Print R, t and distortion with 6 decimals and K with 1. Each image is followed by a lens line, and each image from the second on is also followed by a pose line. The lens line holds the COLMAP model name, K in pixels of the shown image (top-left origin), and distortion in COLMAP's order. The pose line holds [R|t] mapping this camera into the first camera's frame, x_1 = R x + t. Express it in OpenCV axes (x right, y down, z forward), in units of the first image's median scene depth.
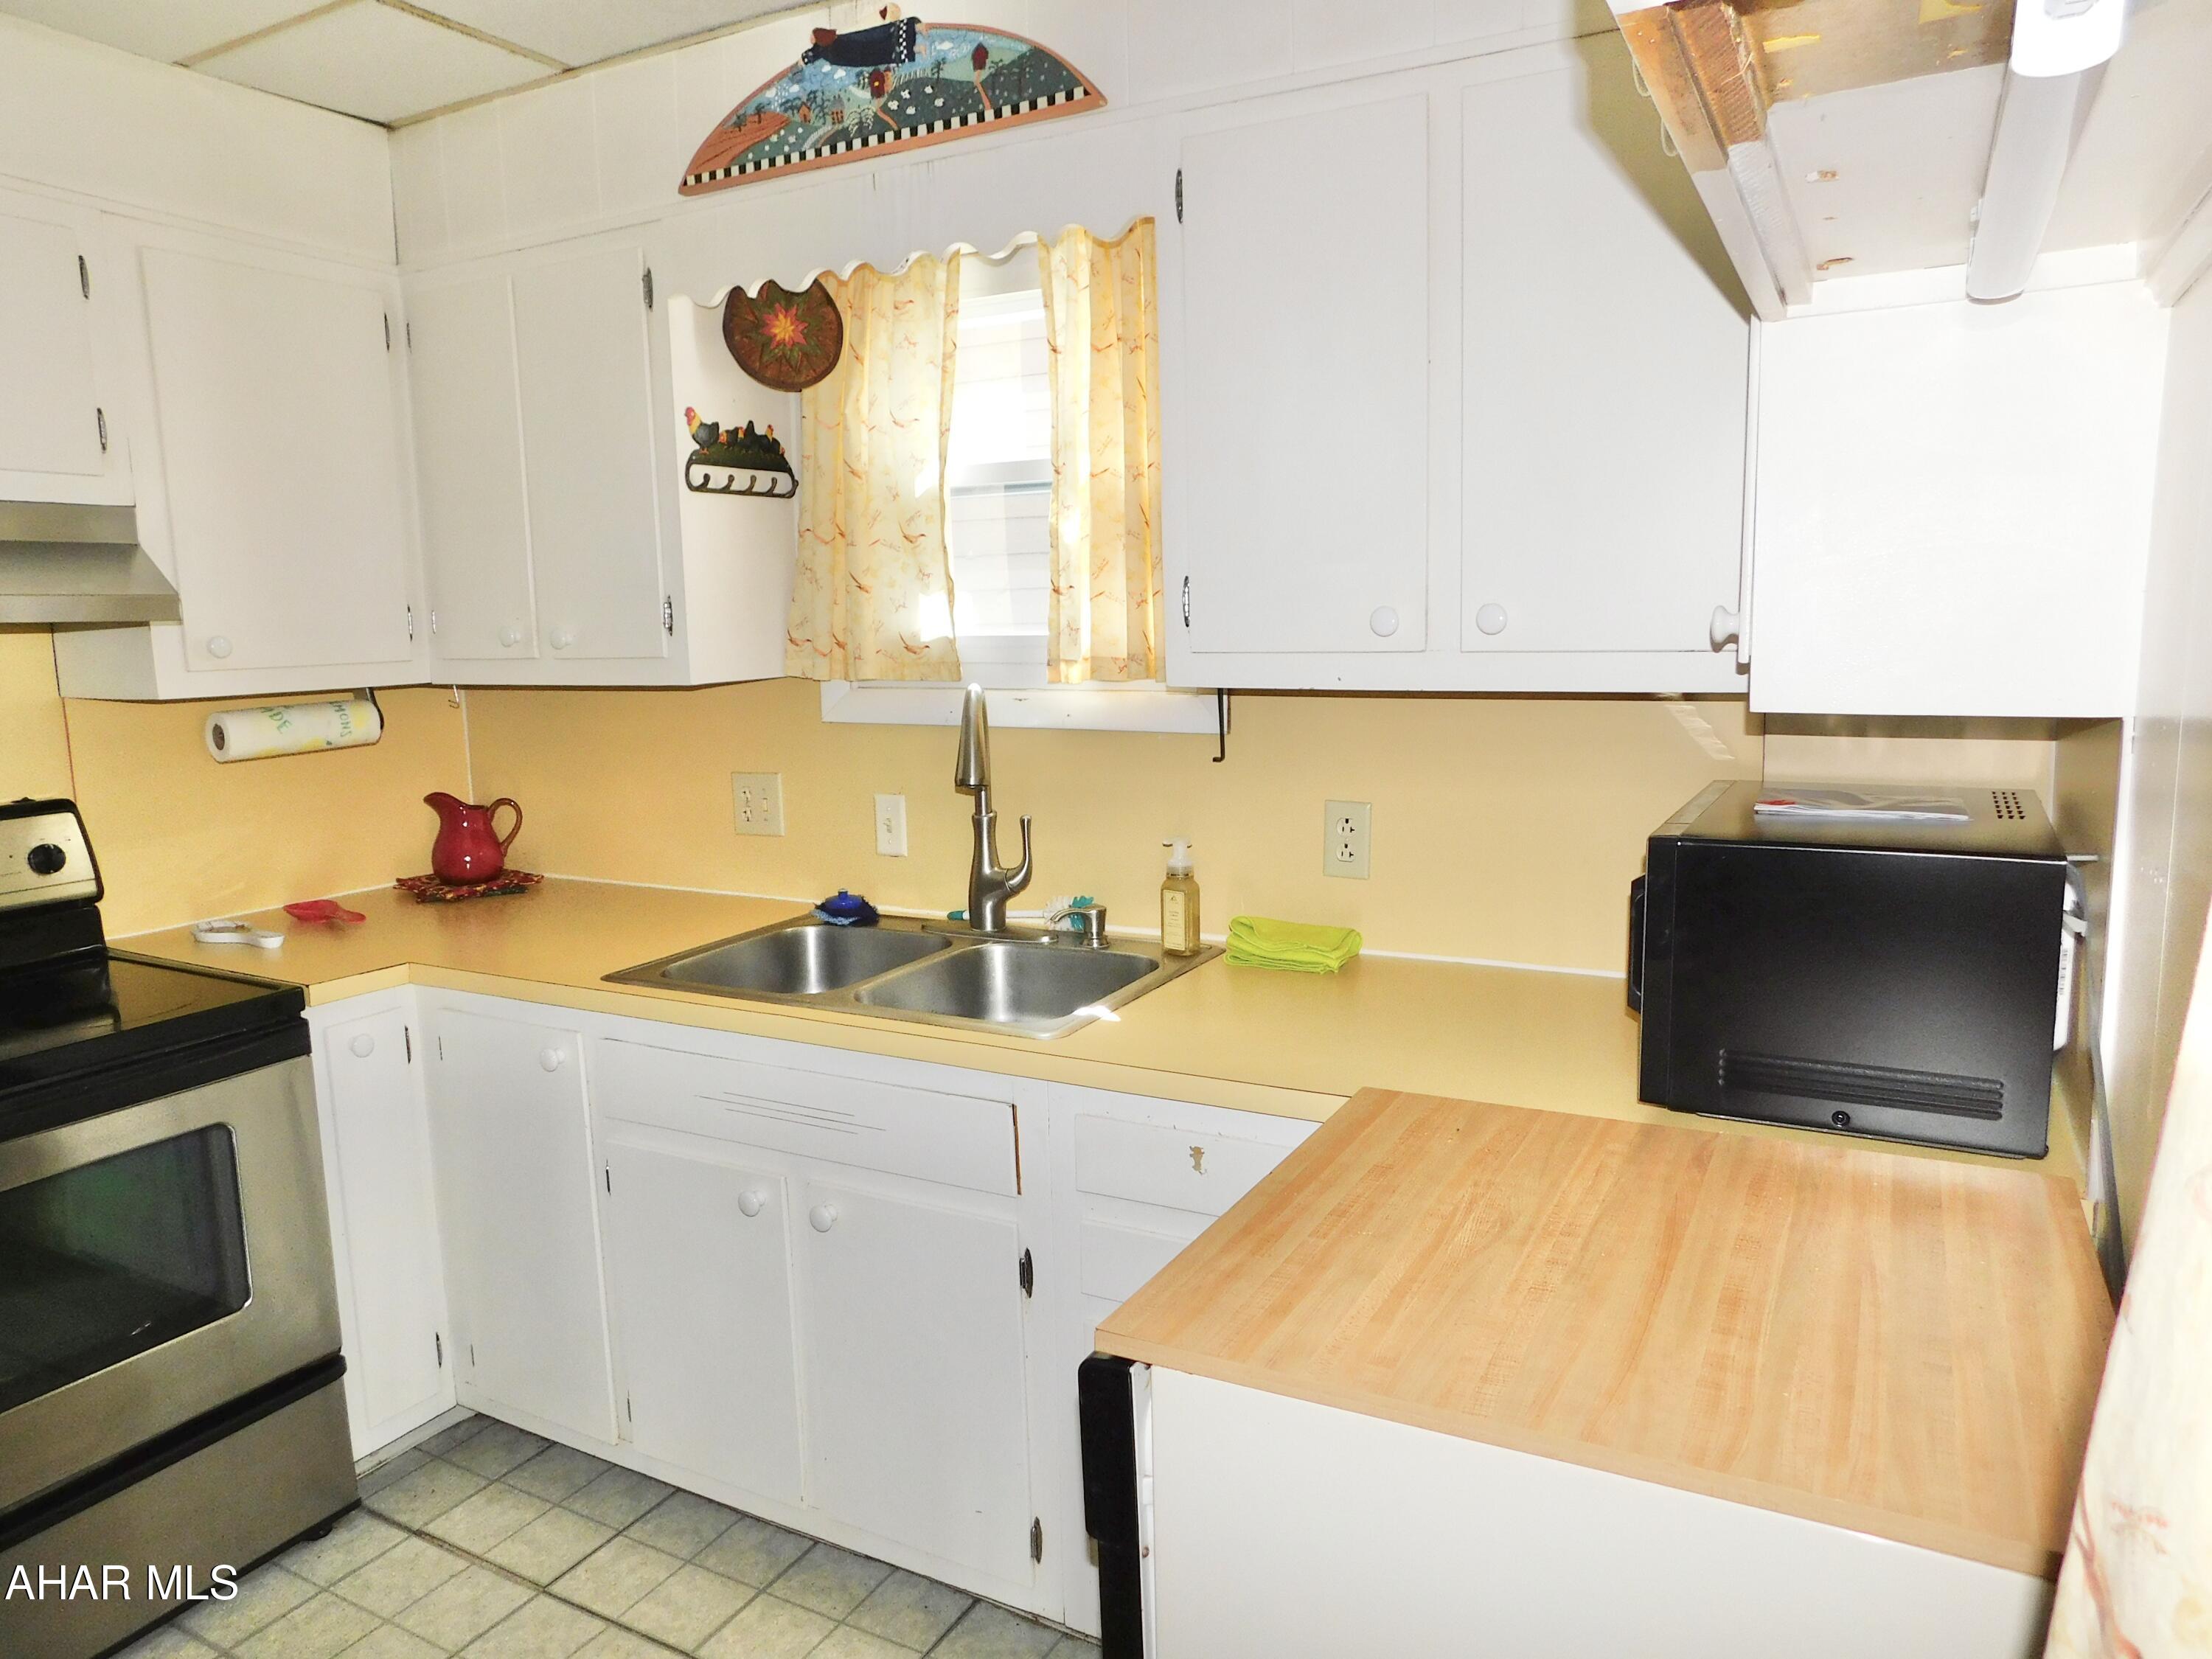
lens RADIAL K [[1459.4, 0, 1110.5], [0, 1459.4, 840.5], [0, 0, 1]] dist [-0.055499, 0.037001]
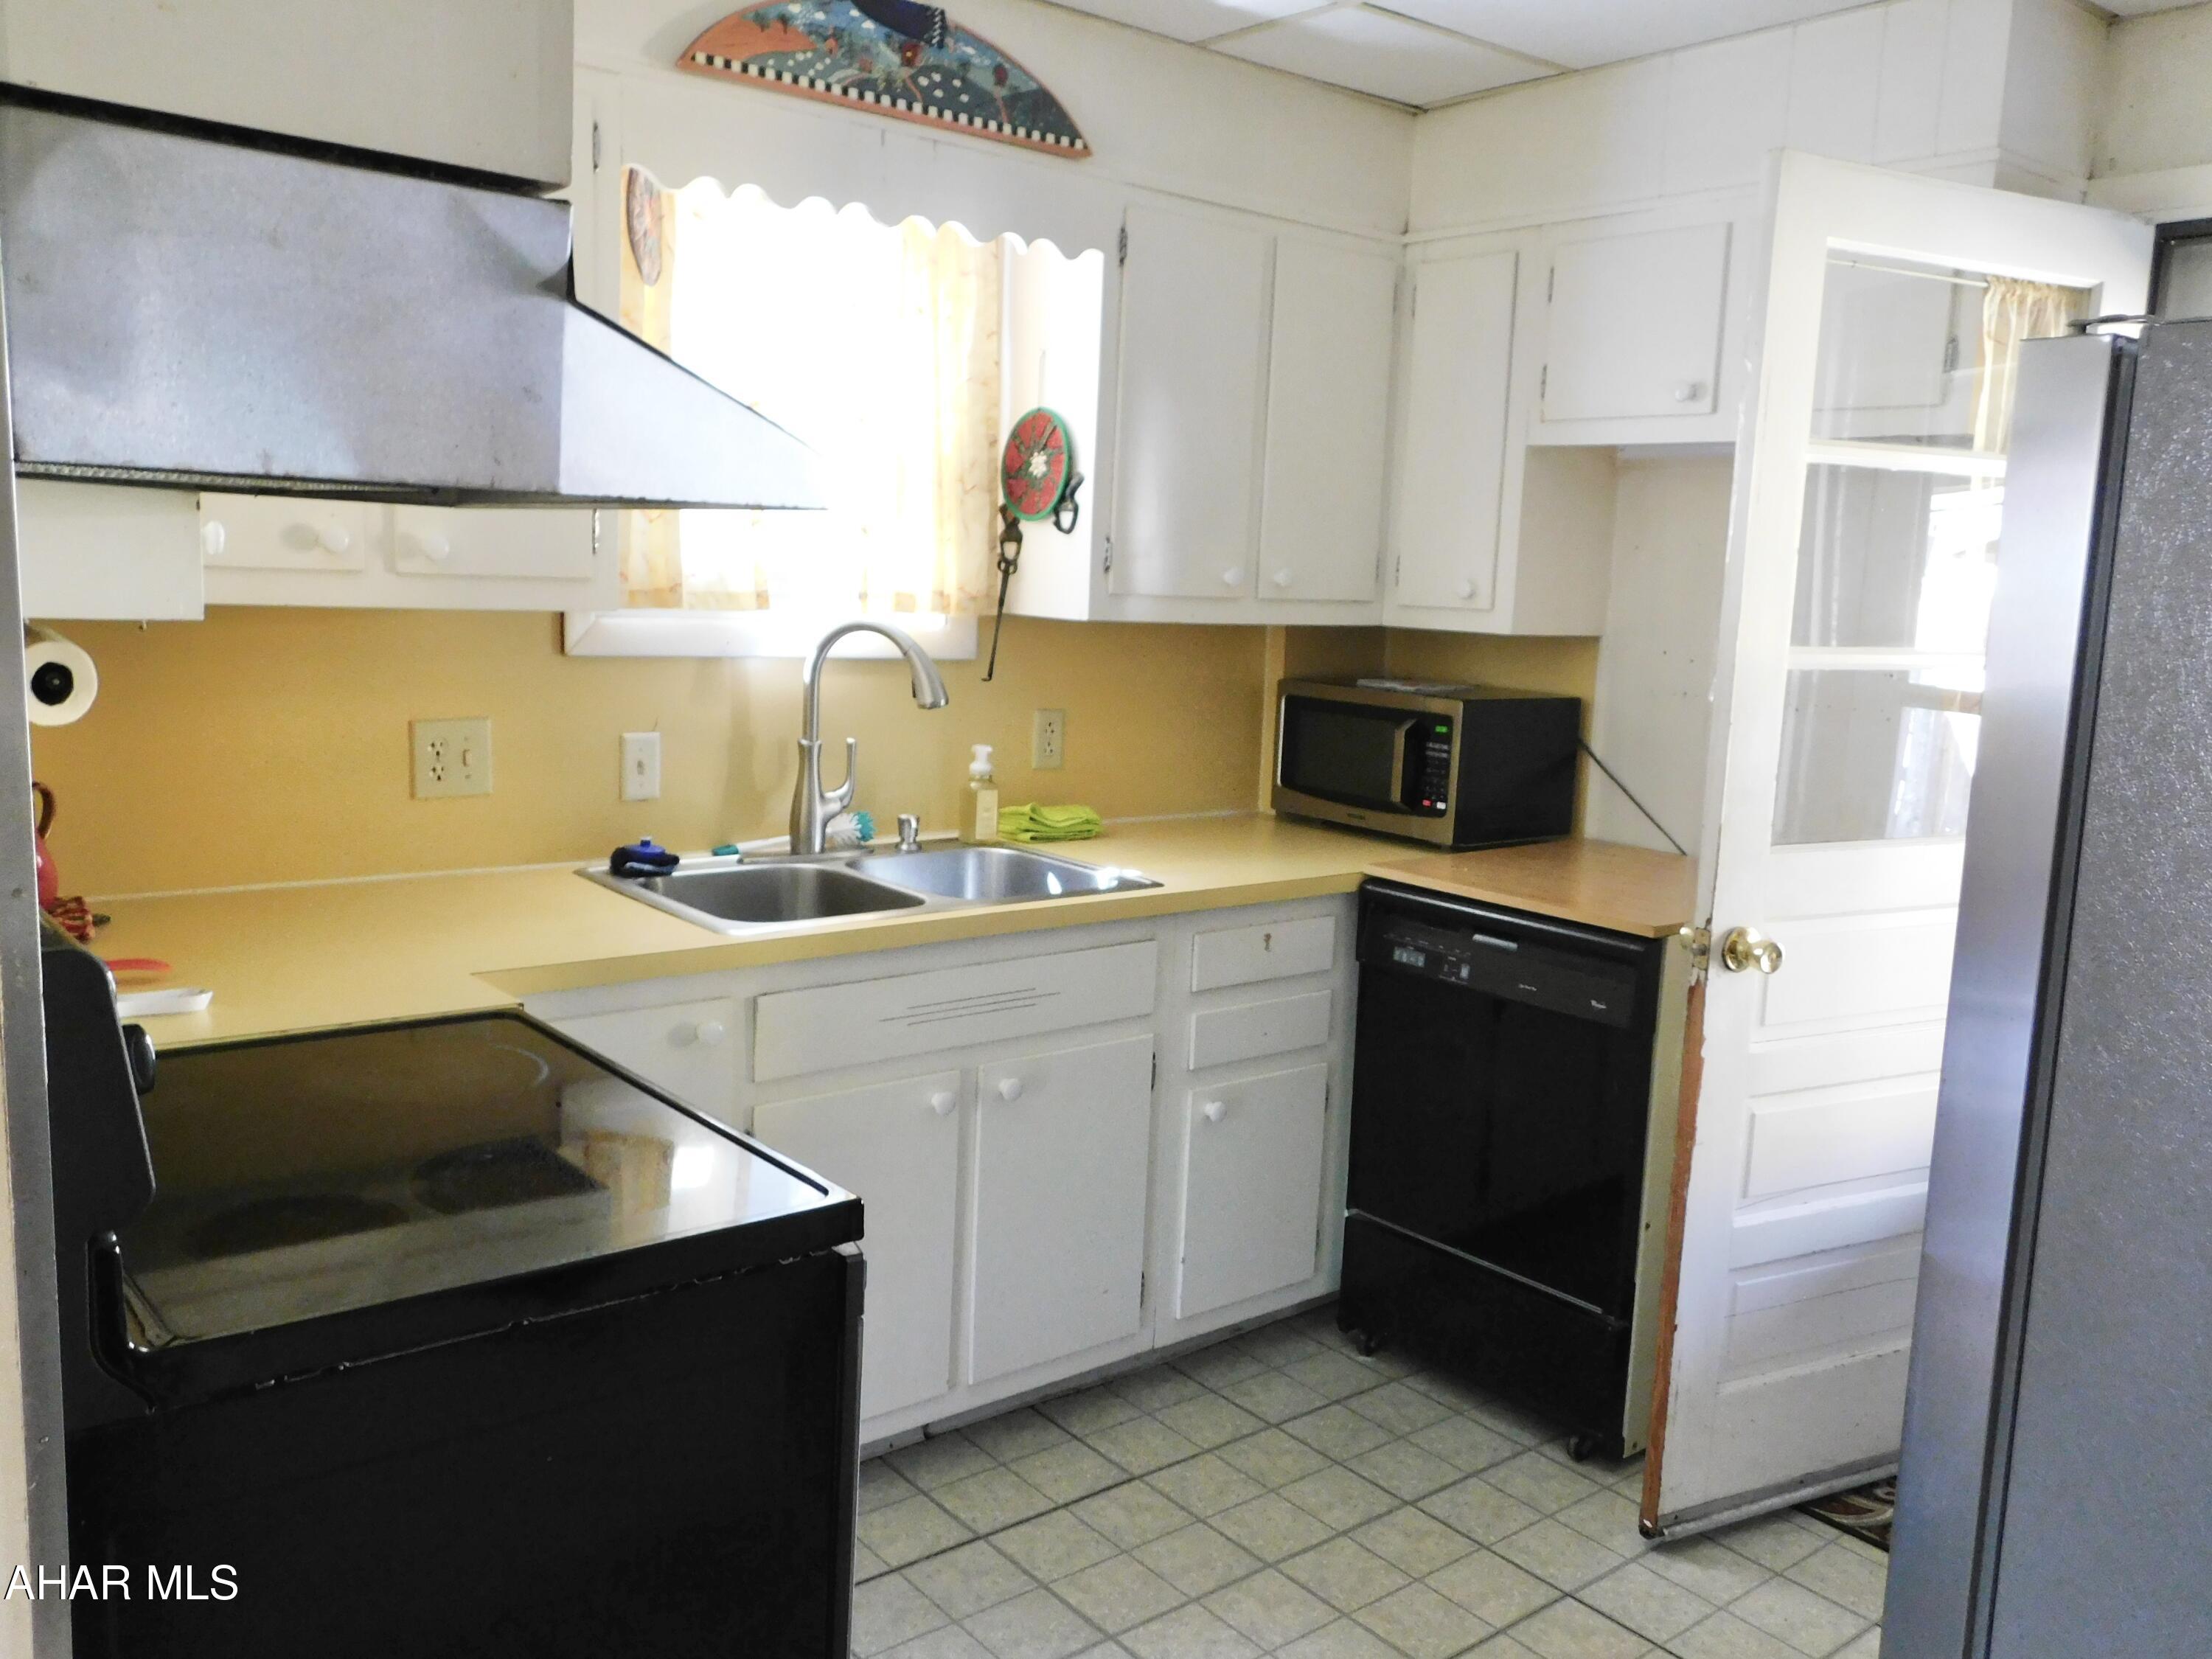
lens RADIAL K [[1792.5, 0, 1106.9], [0, 1792.5, 814.3], [0, 0, 1]] dist [0.000144, 0.018934]
pose [[0.381301, -0.092799, 0.919782, -1.268203], [0.086215, 0.994182, 0.064564, -0.030428], [-0.920422, 0.054681, 0.387083, 0.340339]]
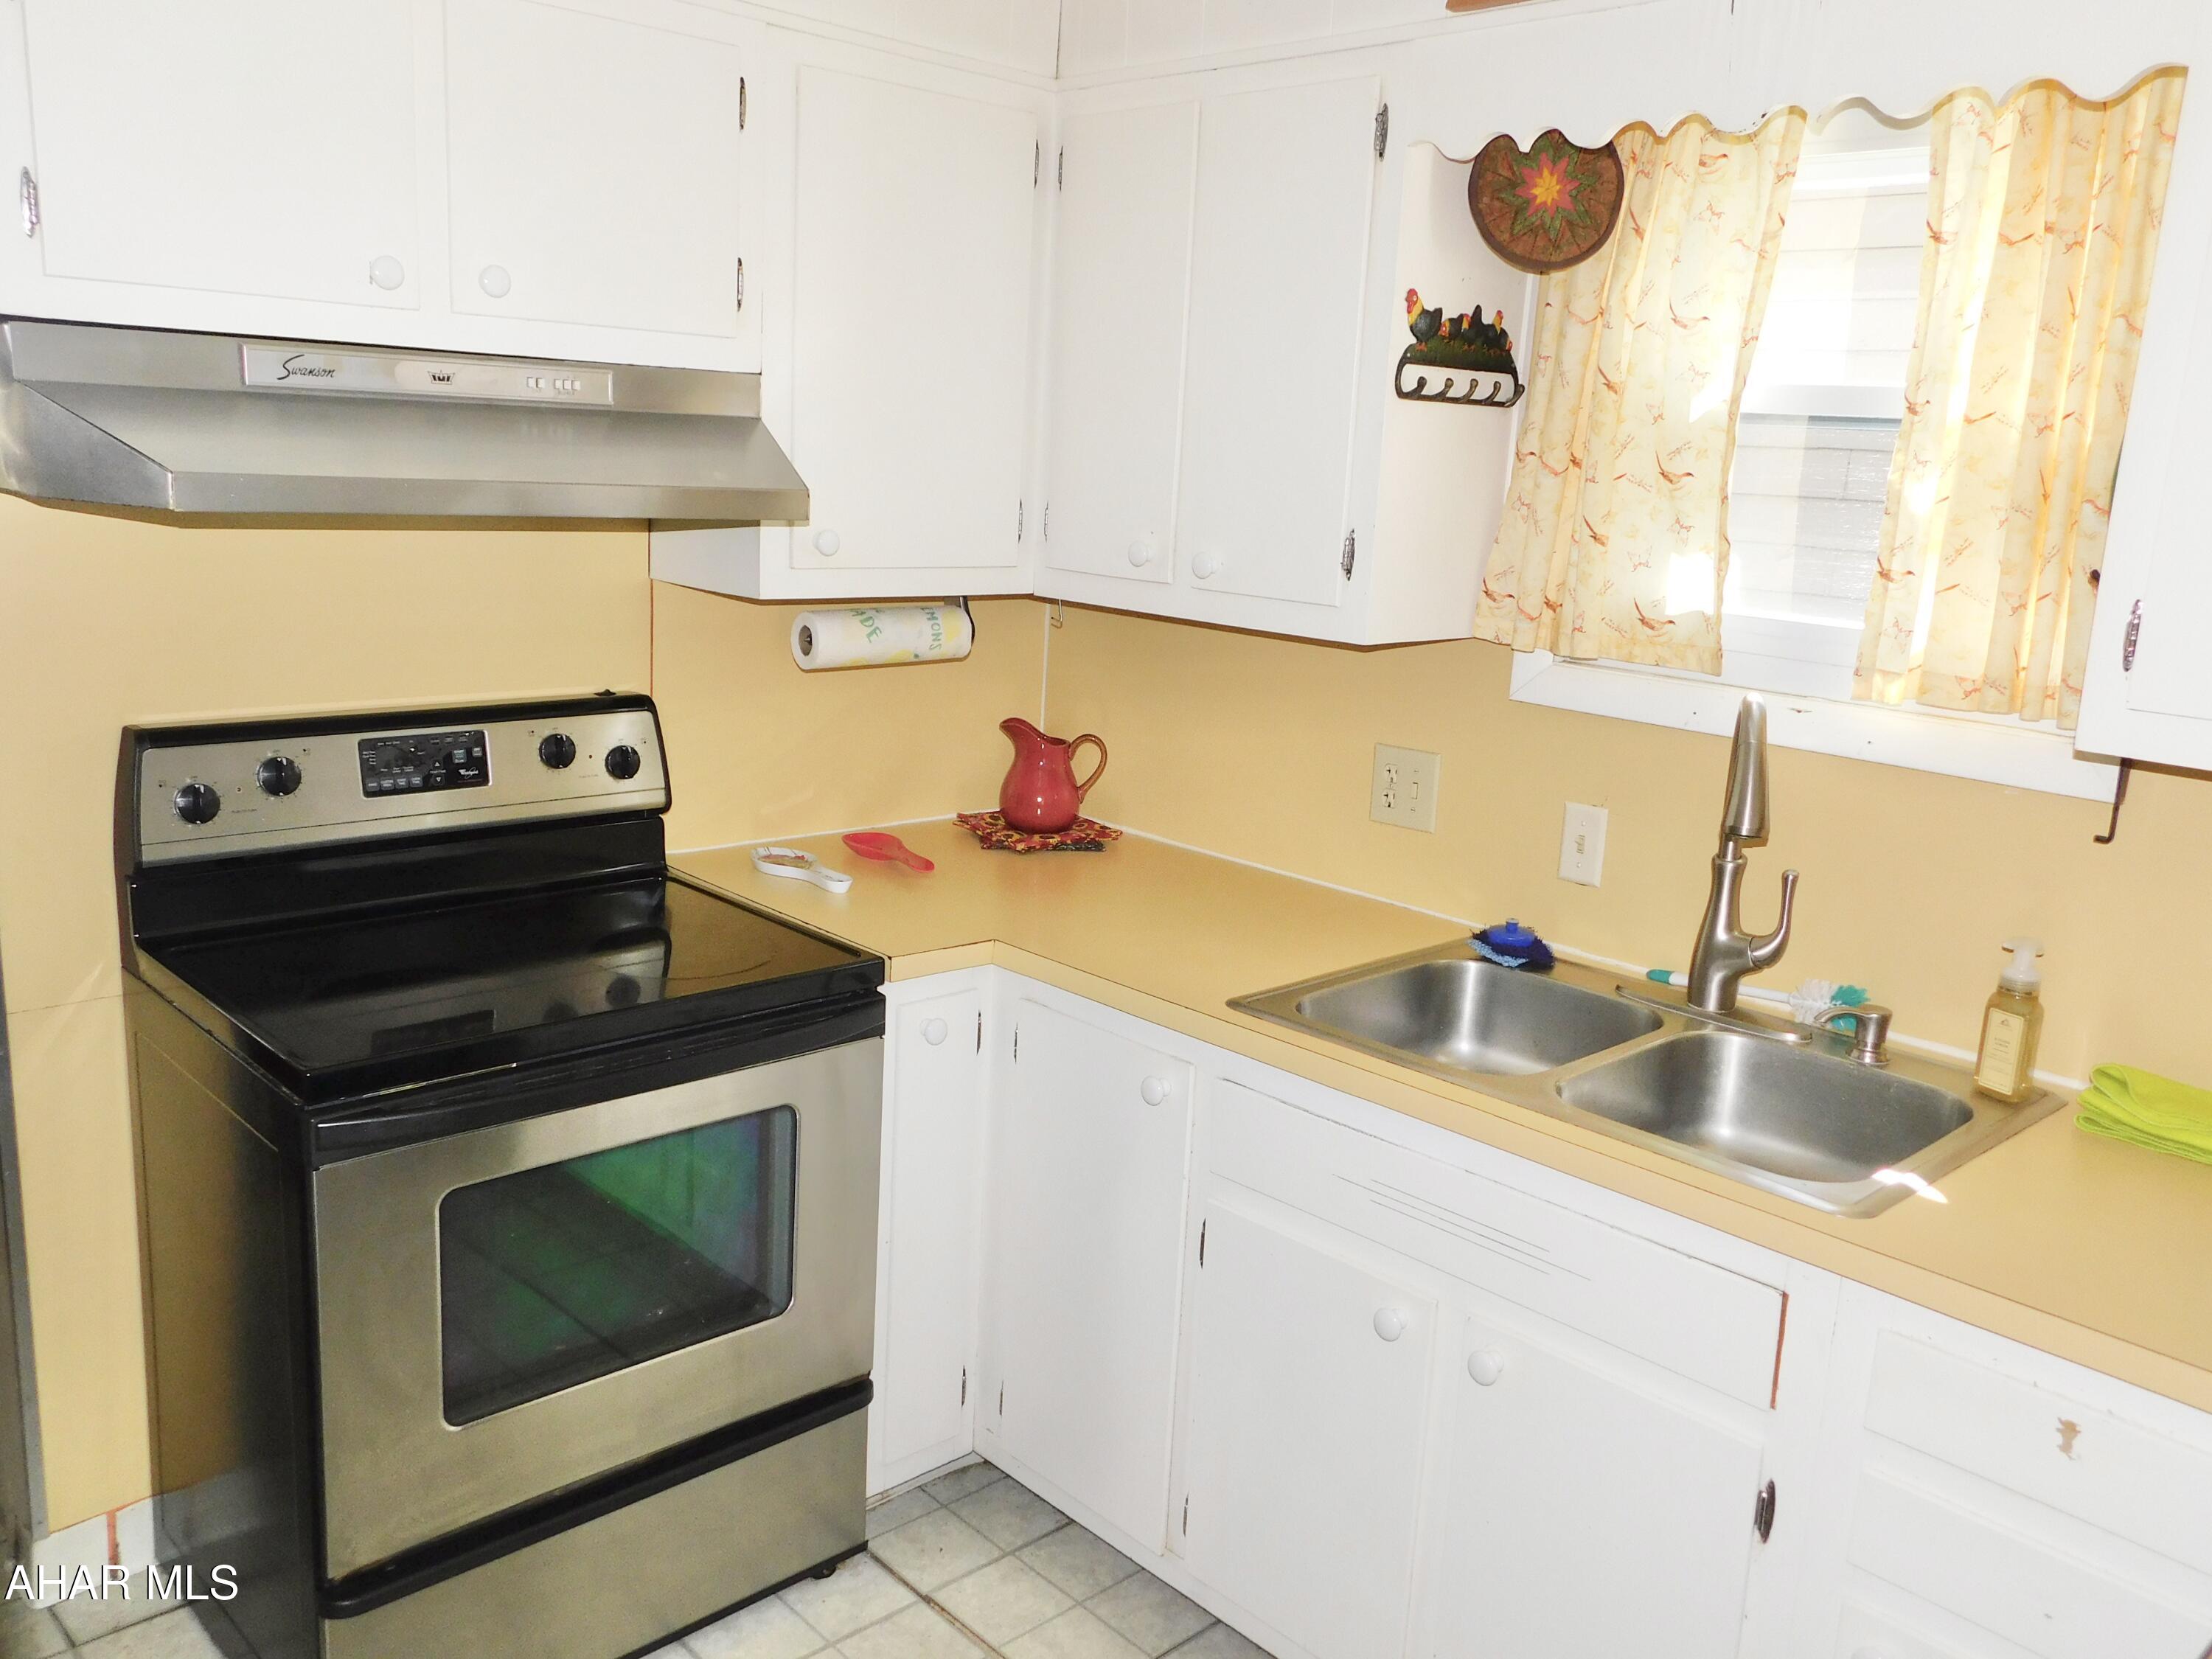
lens RADIAL K [[1792.5, 0, 1102.6], [0, 1792.5, 833.7], [0, 0, 1]] dist [0.000144, 0.018934]
pose [[0.948547, 0.138243, -0.284864, -0.138288], [-0.121136, 0.989652, 0.076909, -0.065942], [0.292548, -0.038445, 0.955478, 0.020393]]
